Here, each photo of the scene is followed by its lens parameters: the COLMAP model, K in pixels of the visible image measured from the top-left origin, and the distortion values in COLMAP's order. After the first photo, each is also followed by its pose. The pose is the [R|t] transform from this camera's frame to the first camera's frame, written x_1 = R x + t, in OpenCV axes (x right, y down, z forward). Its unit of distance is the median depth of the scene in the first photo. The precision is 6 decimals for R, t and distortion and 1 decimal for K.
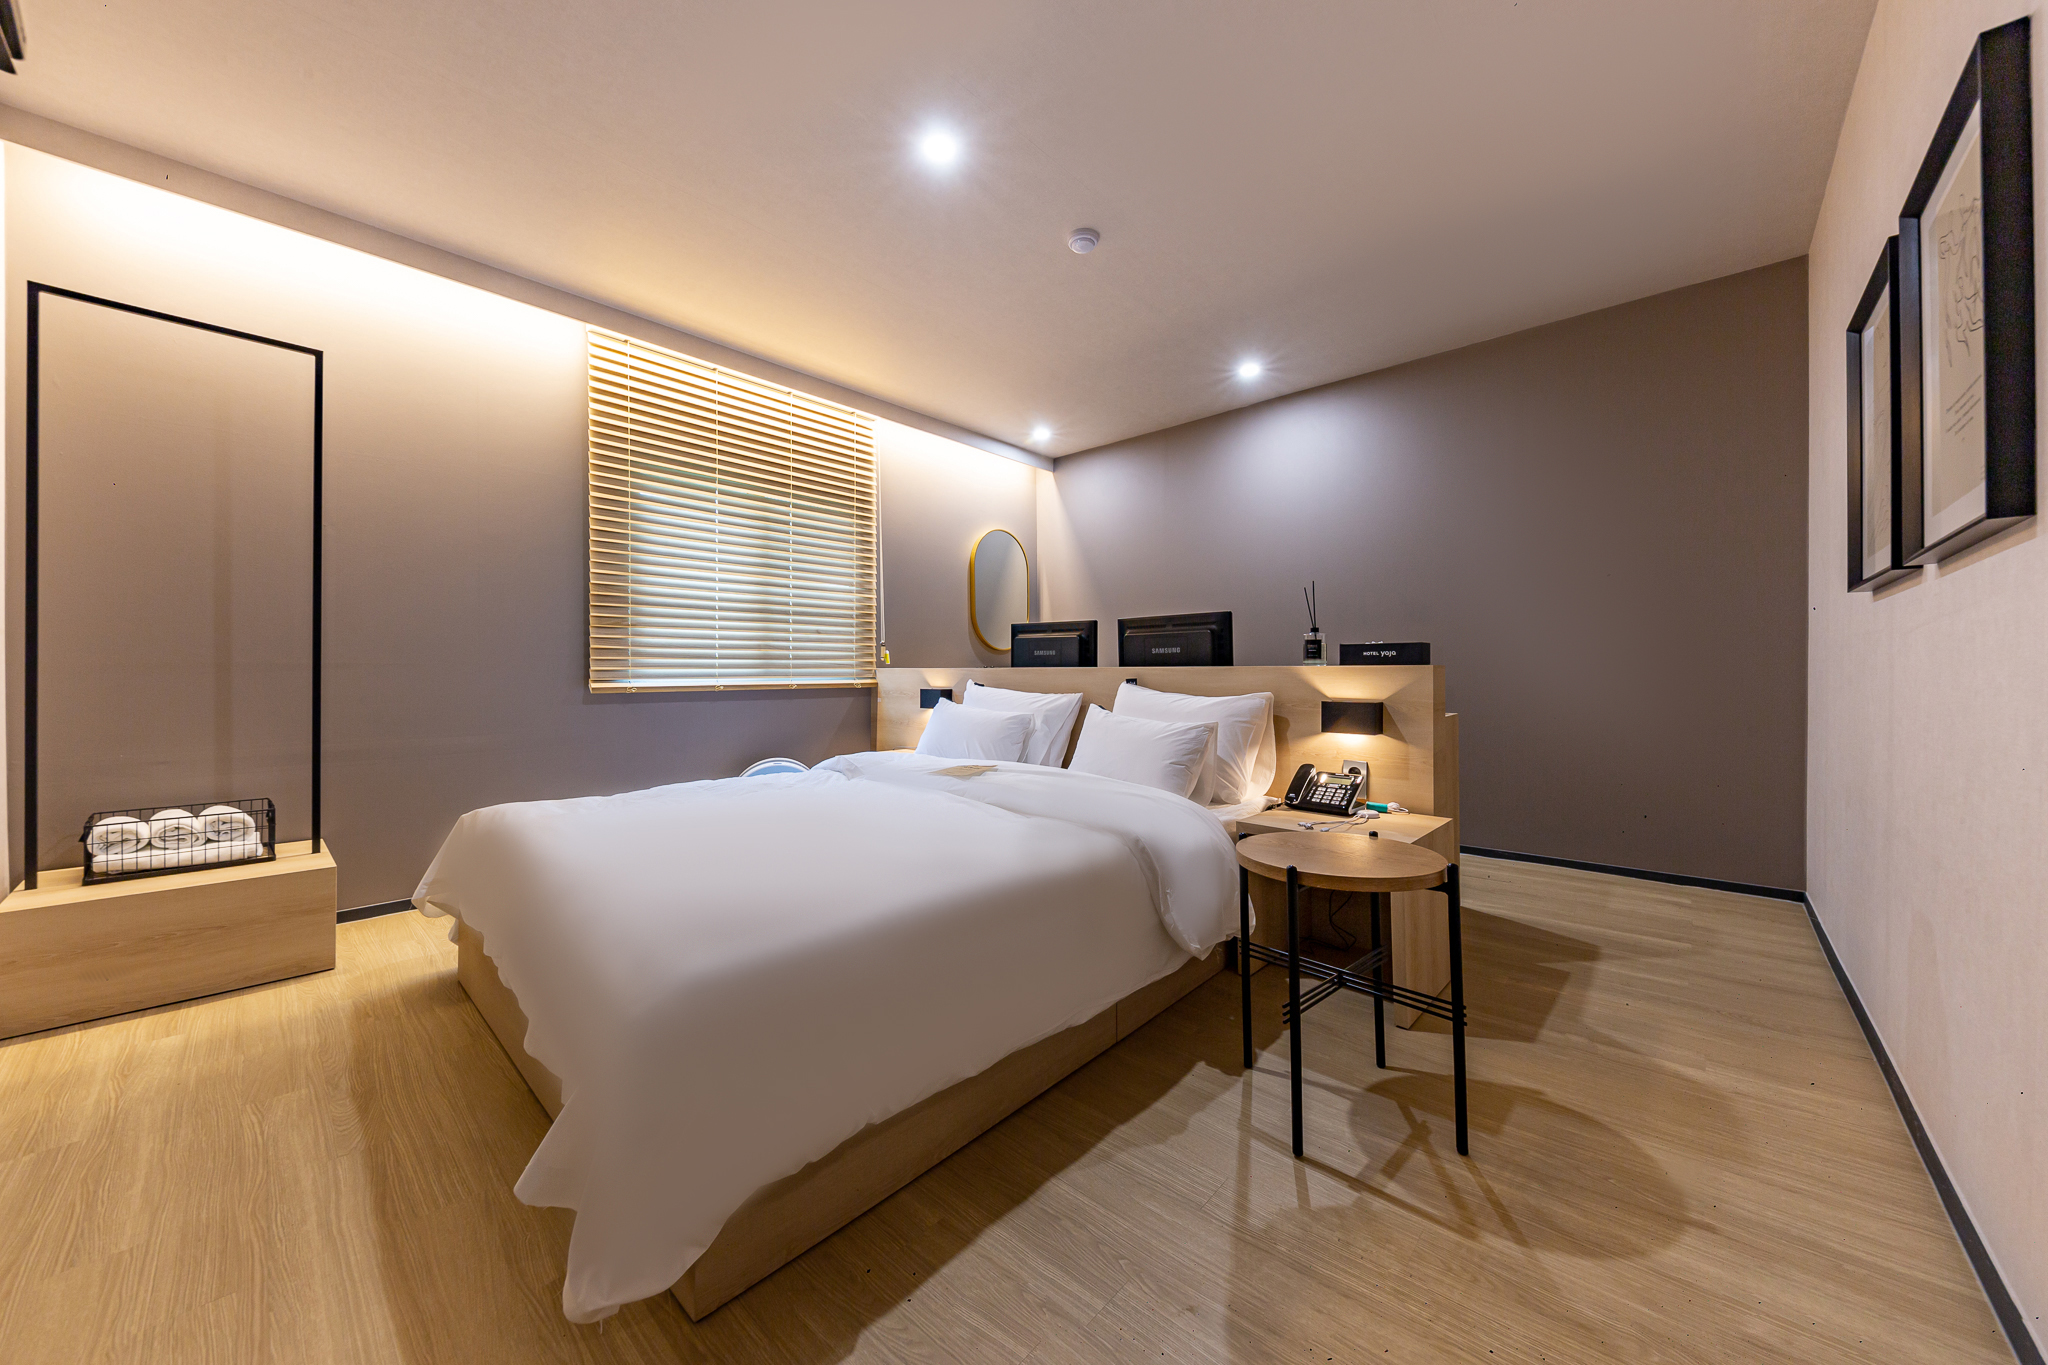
lens RADIAL K [[722.9, 0, 1025.3], [0, 722.9, 677.4], [0, 0, 1]] dist [0.020966, -0.009051]
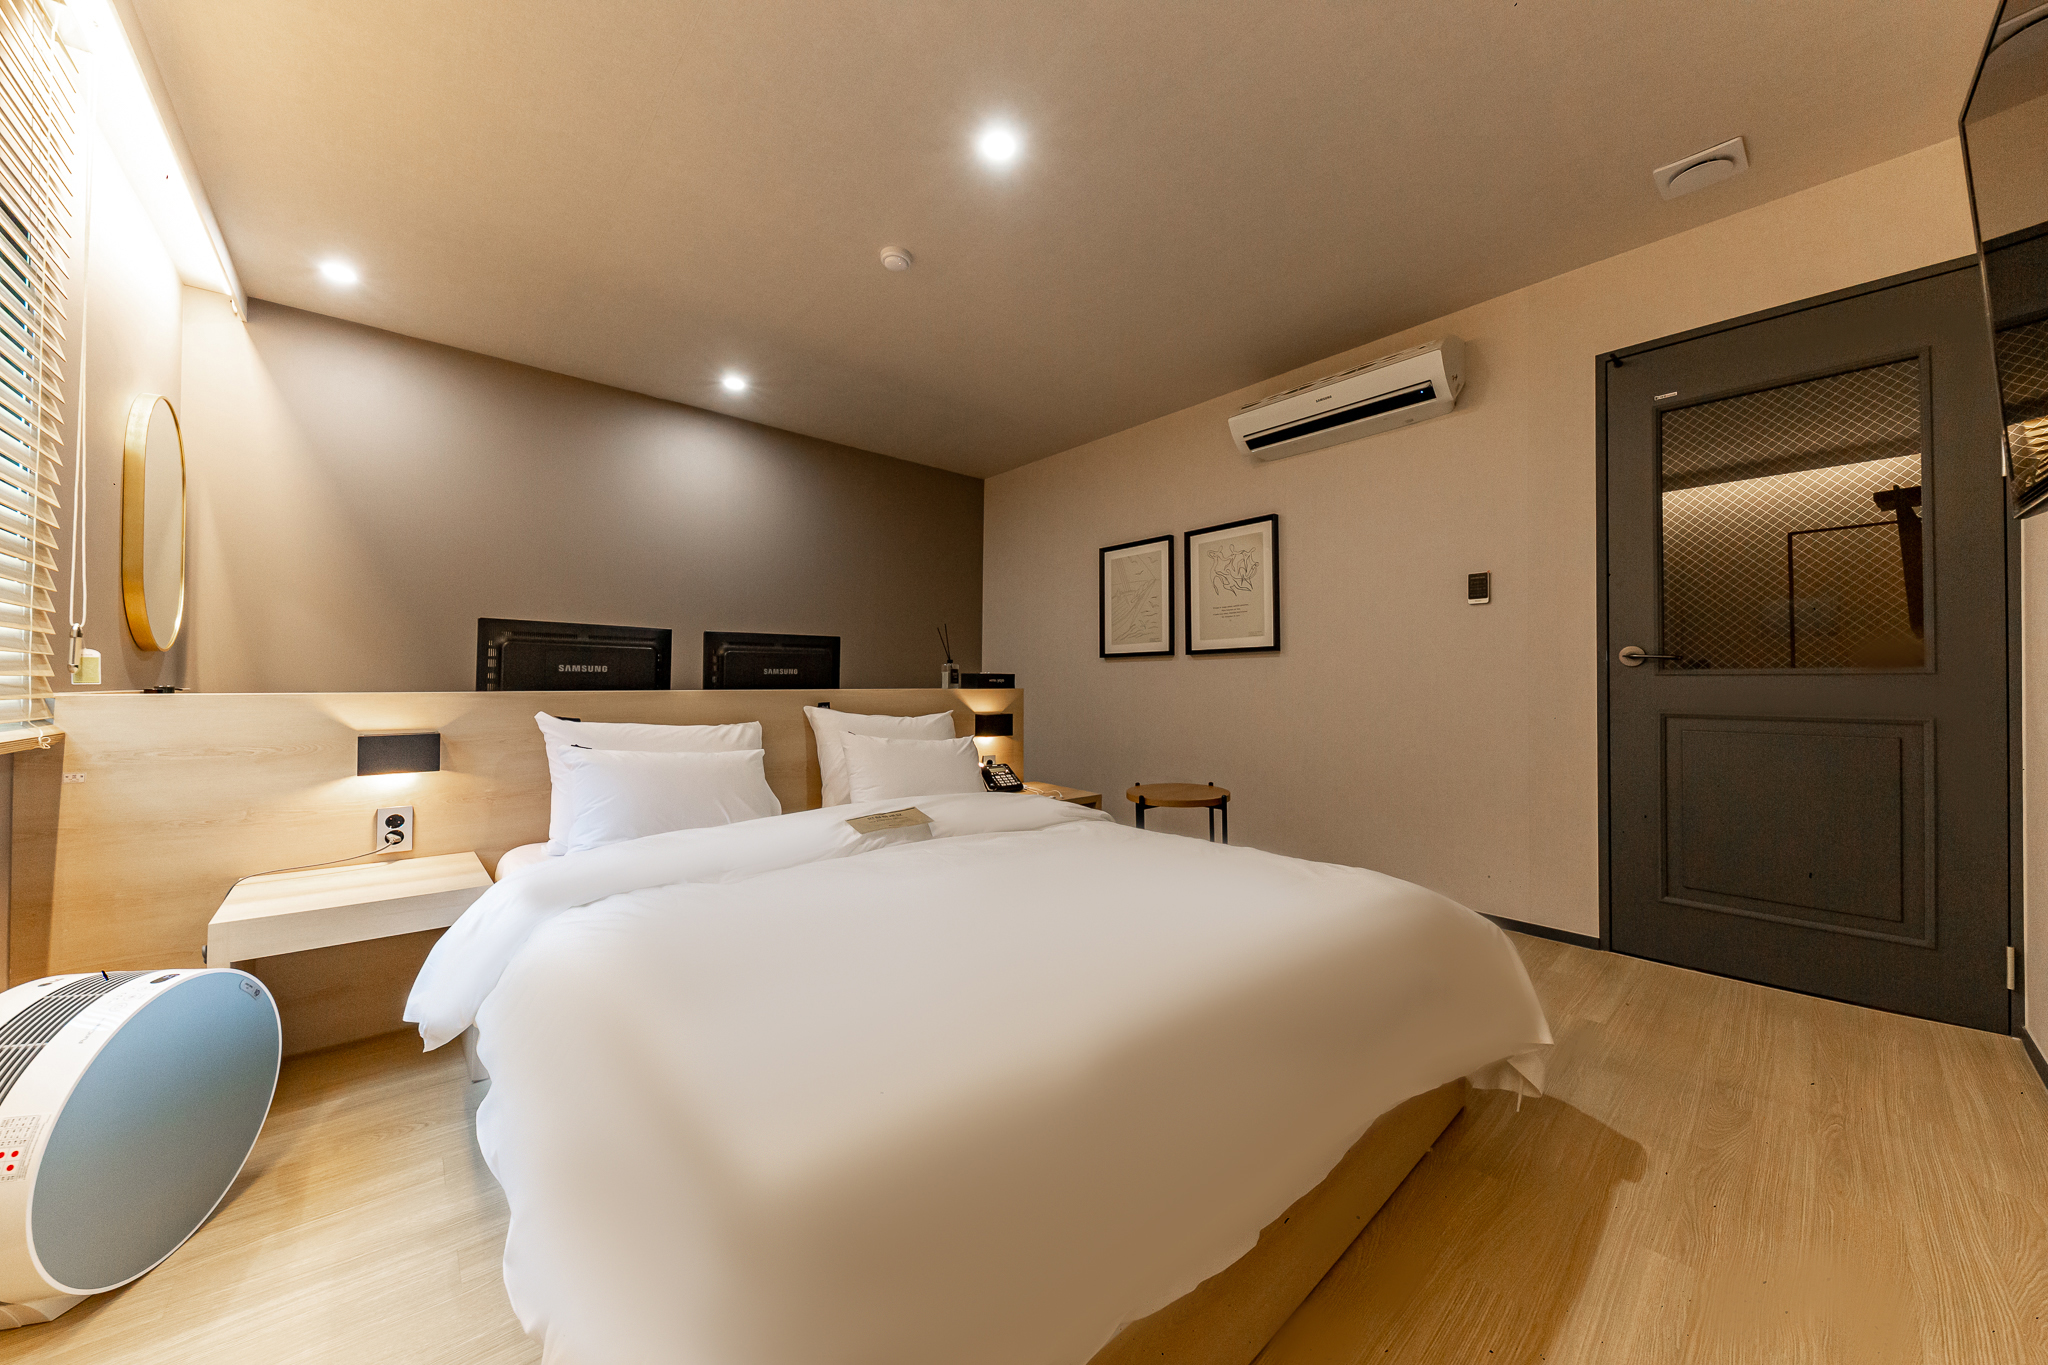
lens RADIAL K [[722.9, 0, 1025.3], [0, 722.9, 677.4], [0, 0, 1]] dist [0.020966, -0.009051]
pose [[0.068104, 0.015179, 0.997563, -0.580975], [0.015841, 0.999742, -0.016294, -0.007892], [-0.997552, 0.016912, 0.067846, 0.501216]]
